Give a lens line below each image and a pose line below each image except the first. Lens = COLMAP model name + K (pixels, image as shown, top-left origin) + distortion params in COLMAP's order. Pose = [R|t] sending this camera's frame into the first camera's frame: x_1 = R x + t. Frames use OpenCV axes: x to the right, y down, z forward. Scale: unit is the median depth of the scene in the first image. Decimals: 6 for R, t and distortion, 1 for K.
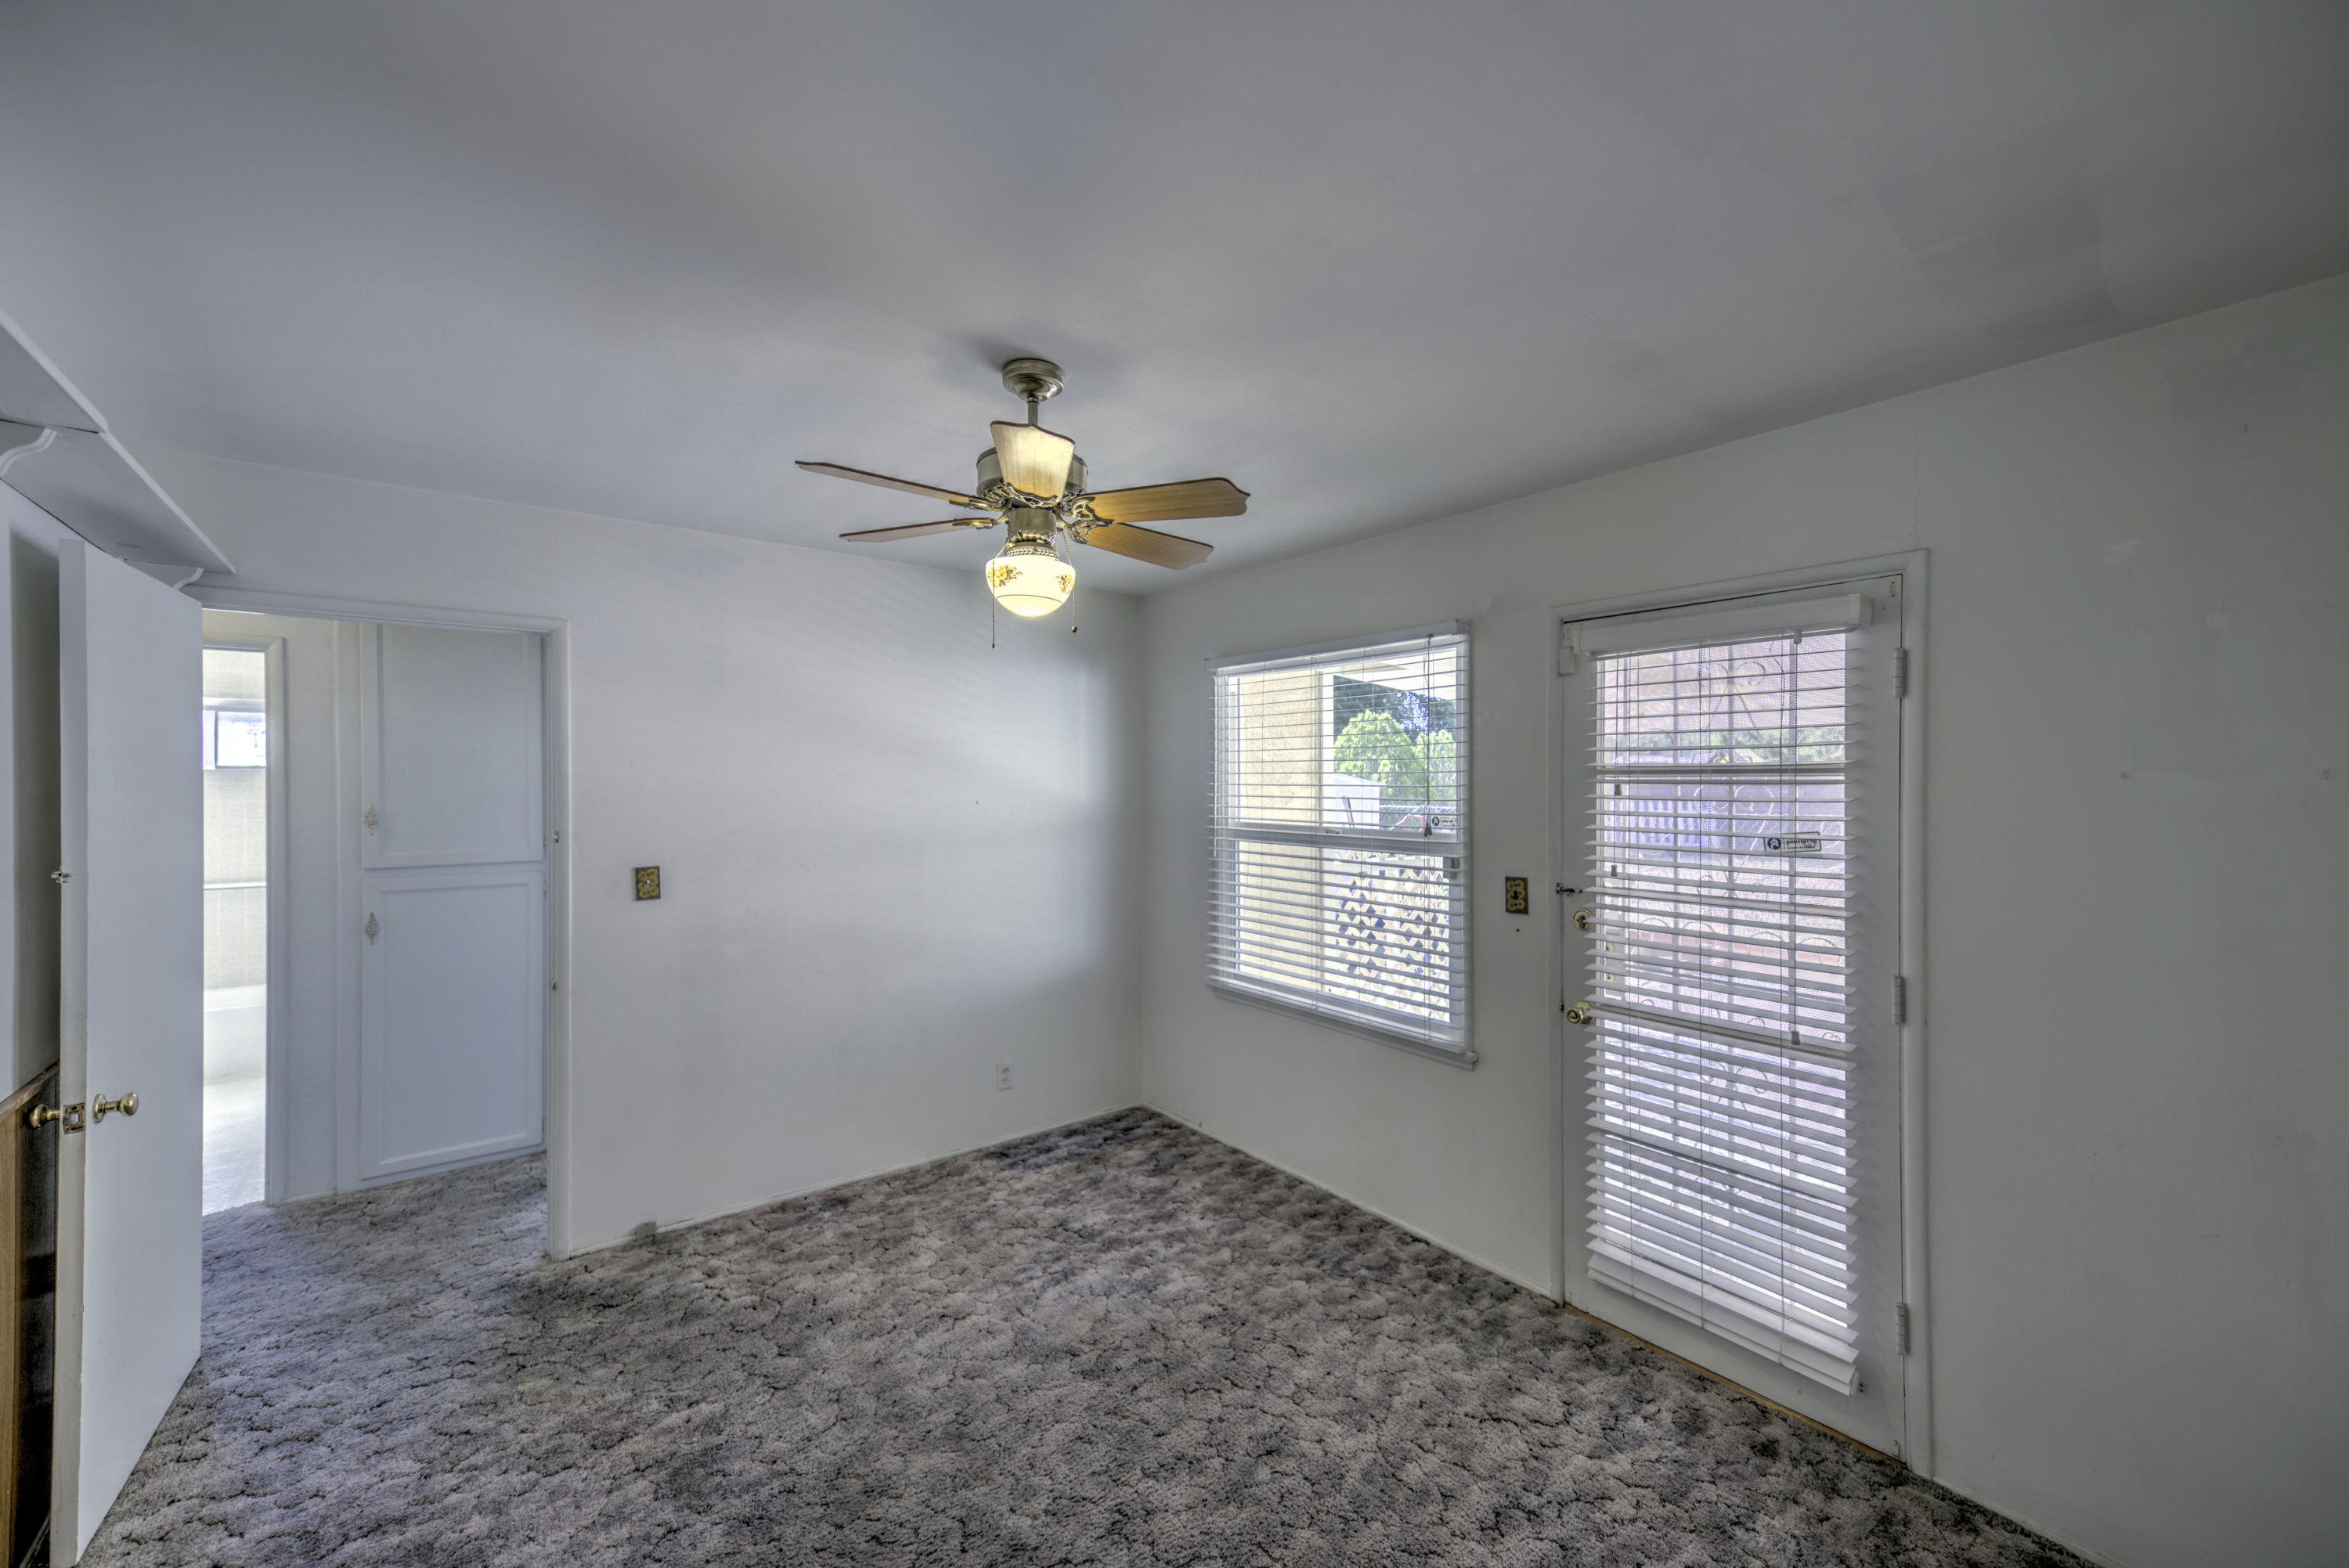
lens RADIAL K [[932.0, 0, 1164.3], [0, 932.0, 784.7], [0, 0, 1]] dist [0.016416, -0.000090]
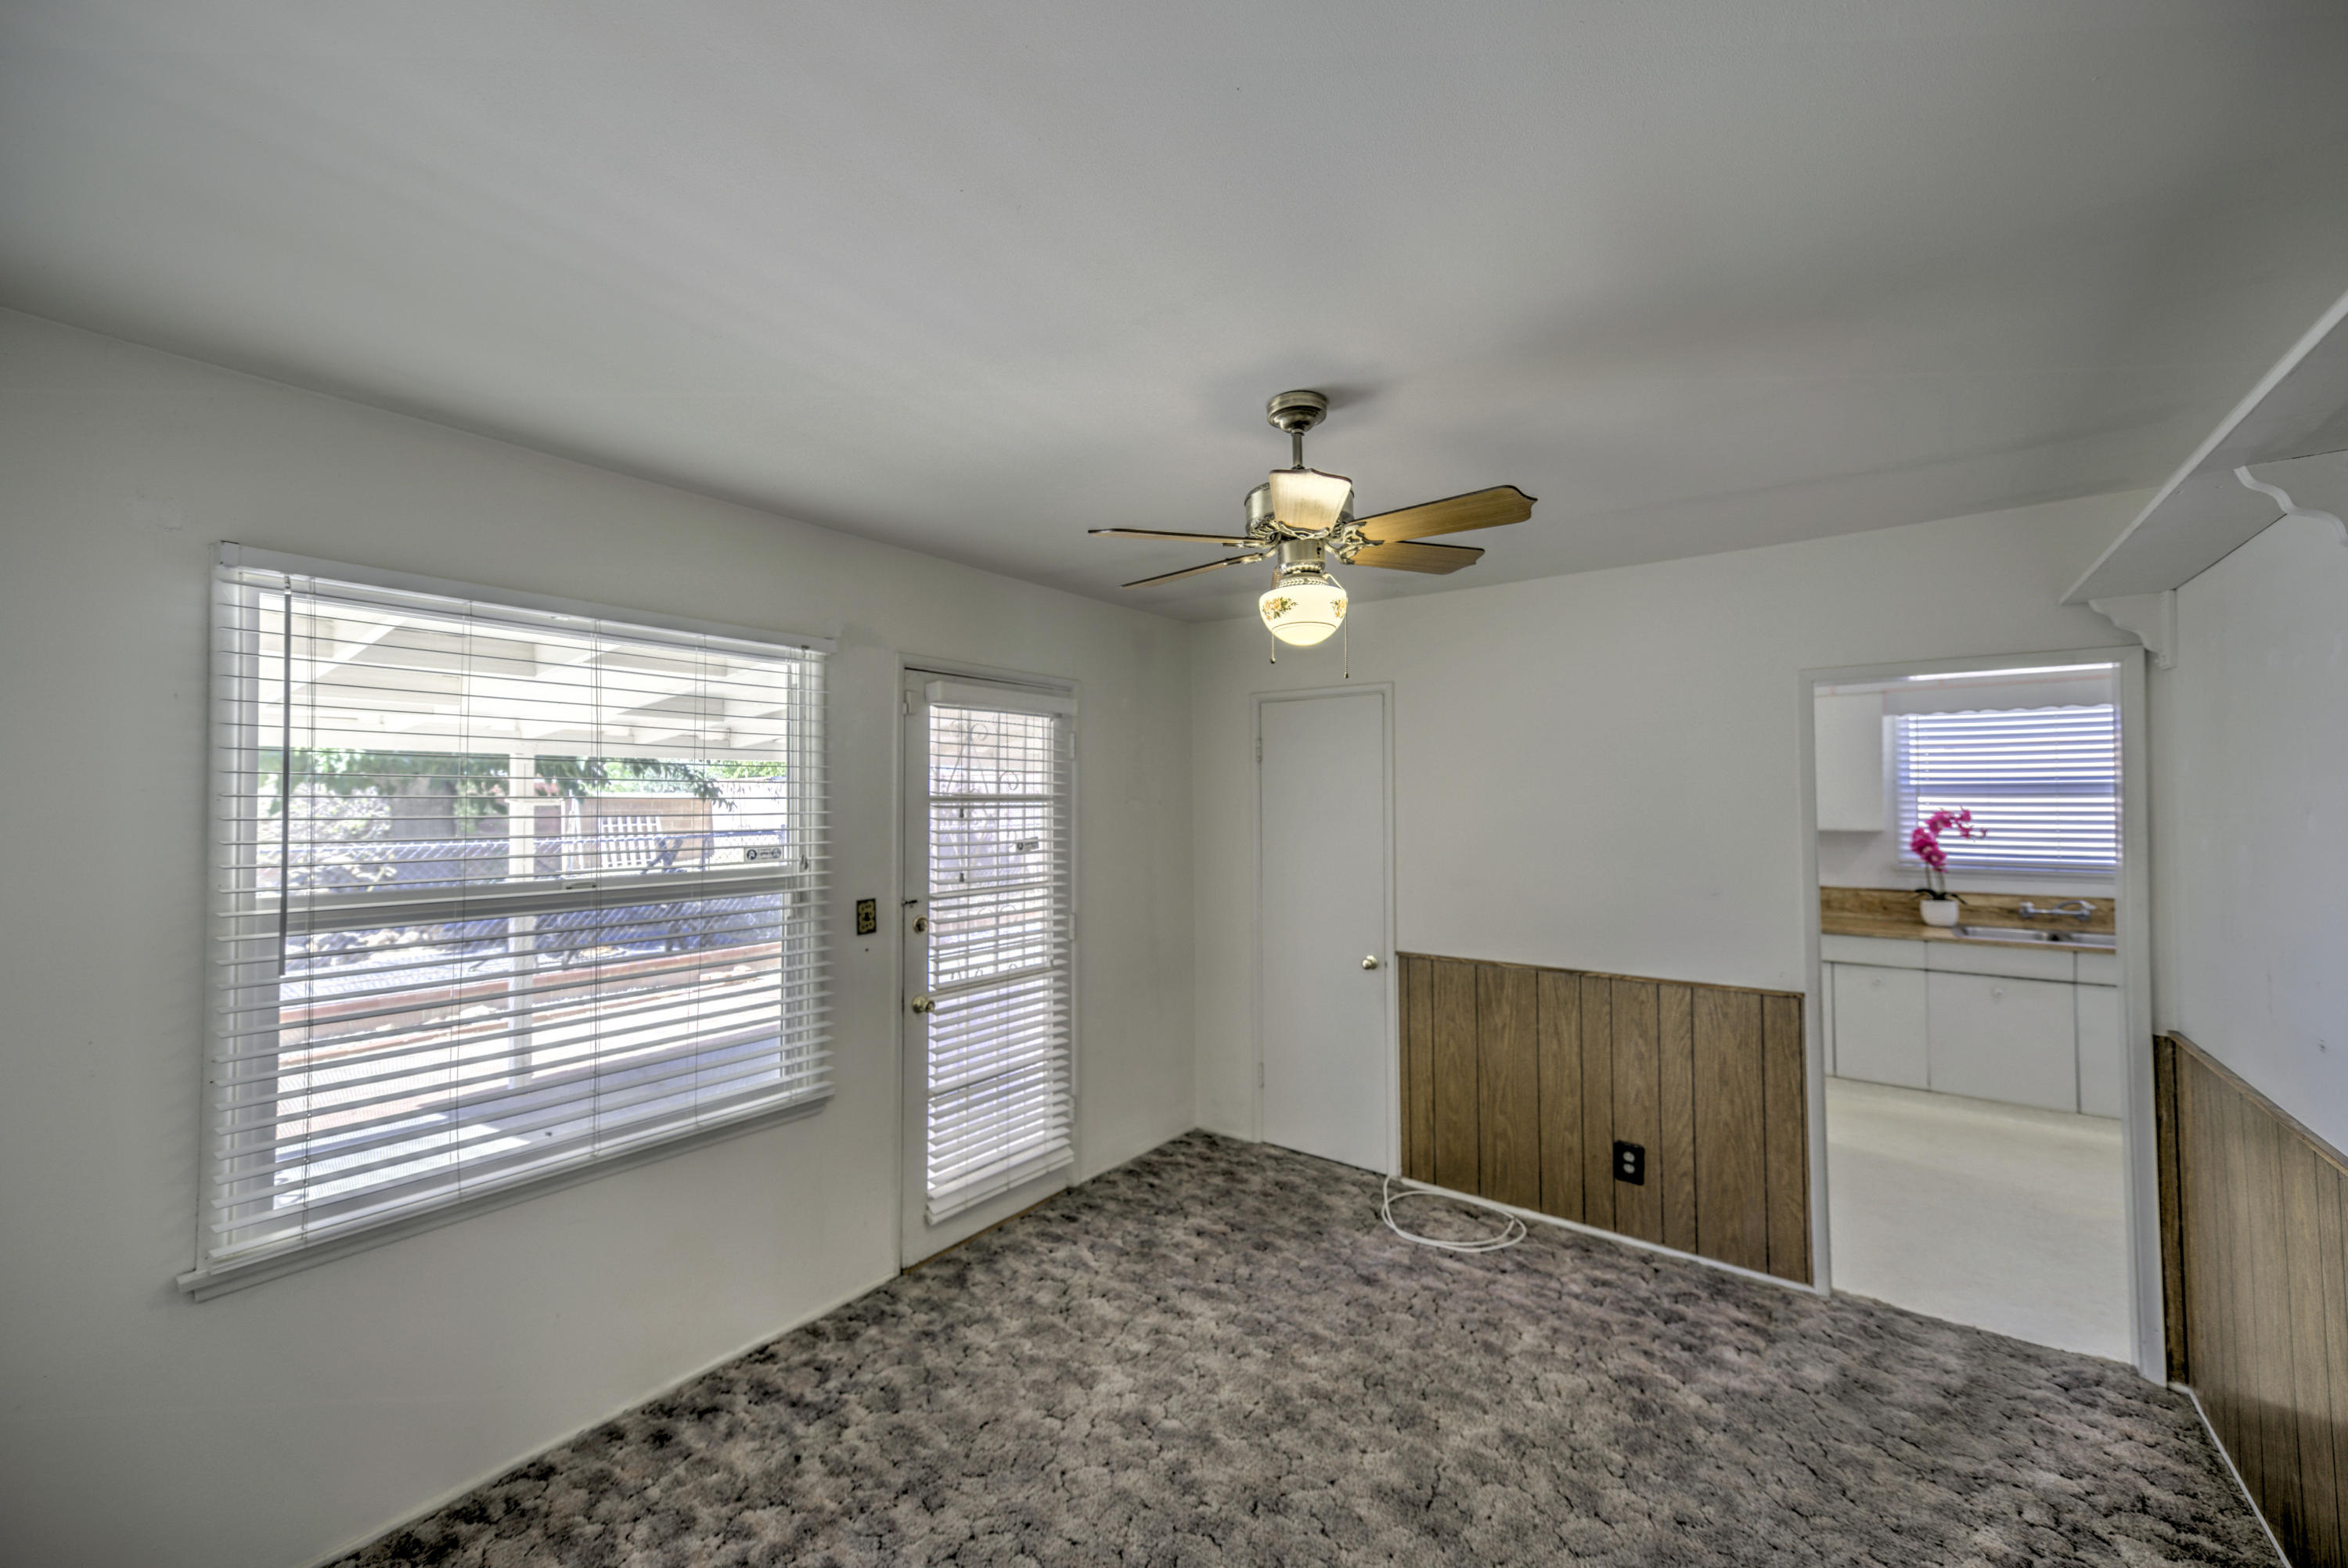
lens RADIAL K [[936.8, 0, 1174.0], [0, 936.8, 784.0], [0, 0, 1]] dist [0.016077, 0.000018]
pose [[-0.289378, 0.018760, 0.957031, -0.862033], [0.009056, 0.999817, -0.016861, -0.010799], [-0.957172, 0.003788, -0.289495, 1.150394]]
